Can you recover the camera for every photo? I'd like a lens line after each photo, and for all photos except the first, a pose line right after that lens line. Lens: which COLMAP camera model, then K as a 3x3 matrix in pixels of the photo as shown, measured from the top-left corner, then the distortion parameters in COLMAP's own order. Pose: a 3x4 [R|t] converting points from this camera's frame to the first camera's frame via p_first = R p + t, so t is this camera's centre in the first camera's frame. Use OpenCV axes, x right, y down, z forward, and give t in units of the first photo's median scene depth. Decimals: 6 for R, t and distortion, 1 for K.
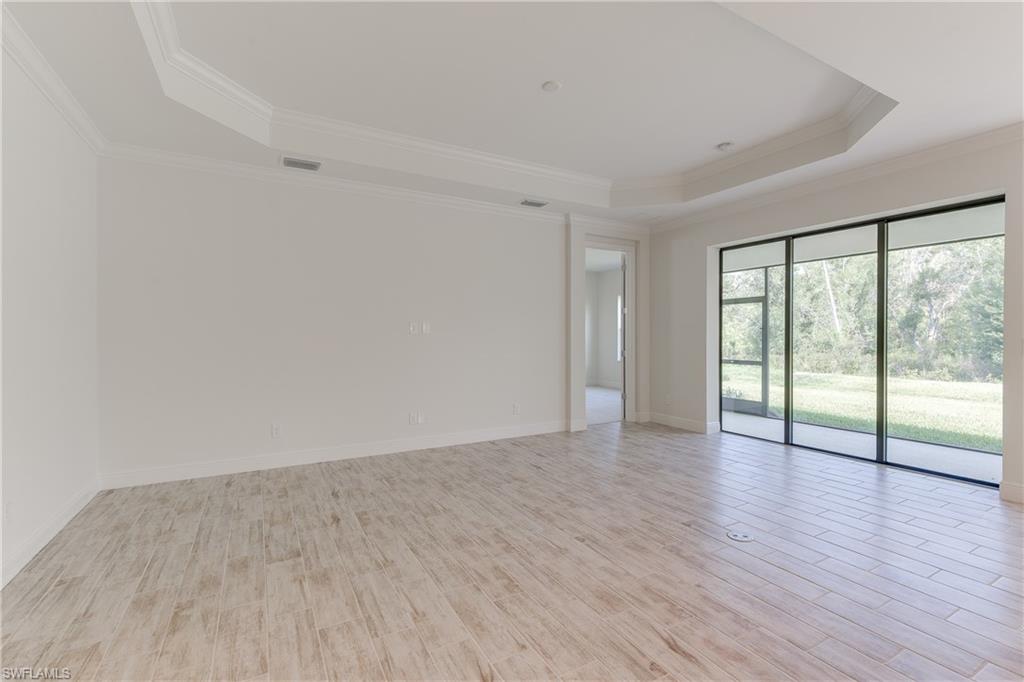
lens RADIAL K [[461.9, 0, 524.2], [0, 461.9, 339.7], [0, 0, 1]] dist [0.001489, 0.000330]
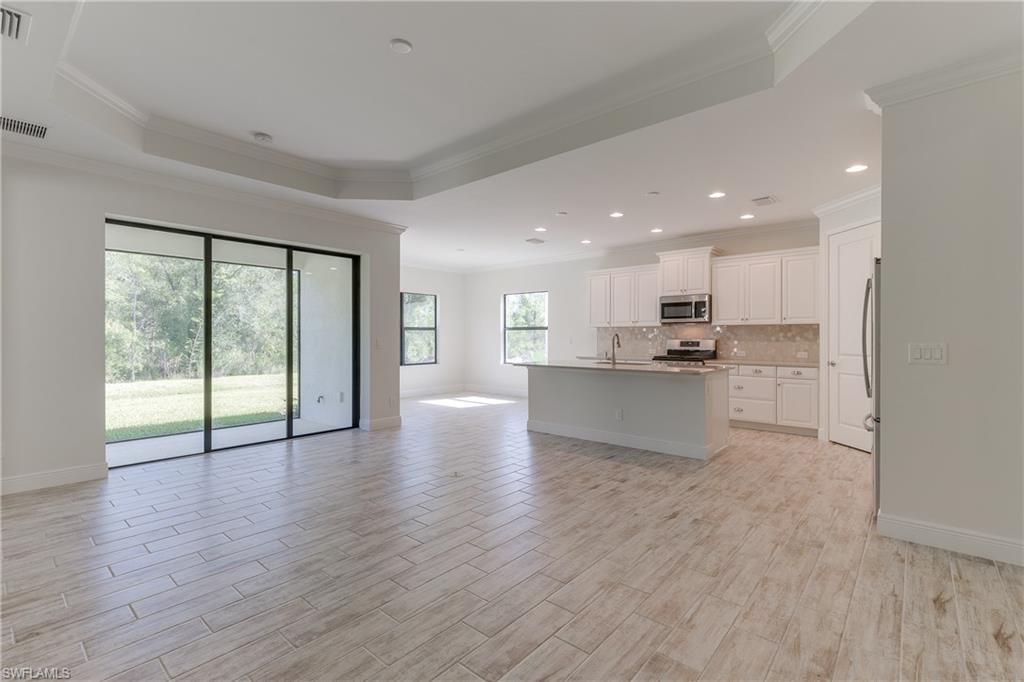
lens RADIAL K [[459.4, 0, 517.1], [0, 459.4, 337.5], [0, 0, 1]] dist [0.007070, -0.000638]
pose [[-0.326419, 0.001166, 0.945224, -0.803667], [0.014617, 0.999886, 0.003815, -0.010056], [-0.945112, 0.015062, -0.326399, 1.061179]]
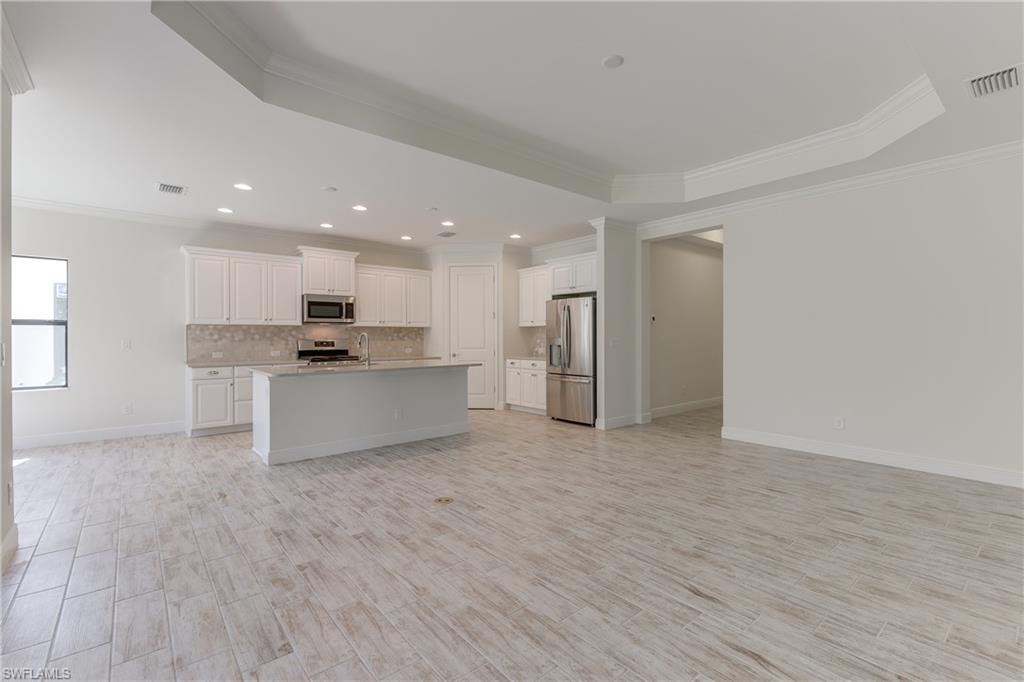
lens RADIAL K [[459.8, 0, 518.8], [0, 459.8, 339.0], [0, 0, 1]] dist [0.002512, -0.000527]
pose [[-0.984865, 0.006949, -0.173182, 0.392745], [0.003703, 0.999811, 0.019064, -0.020838], [0.173281, 0.018134, -0.984705, 1.832601]]
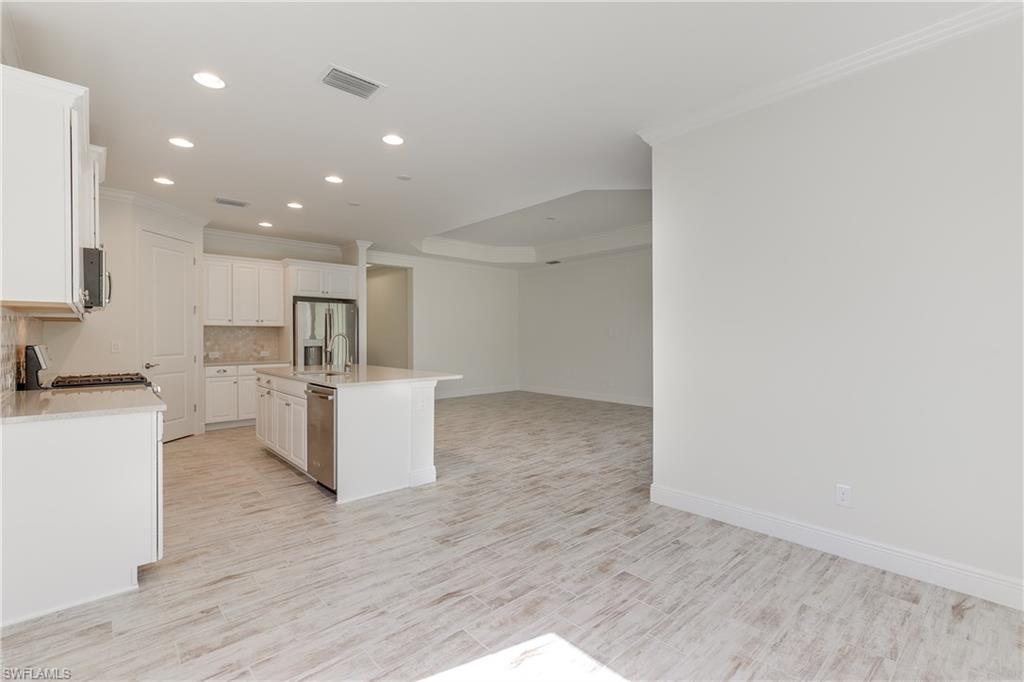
lens RADIAL K [[461.9, 0, 519.1], [0, 461.9, 337.8], [0, 0, 1]] dist [0.001745, -0.000131]
pose [[0.215111, 0.005100, -0.976576, 2.040153], [-0.011979, 0.999925, 0.002583, -0.010150], [0.976516, 0.011142, 0.215156, 0.400661]]
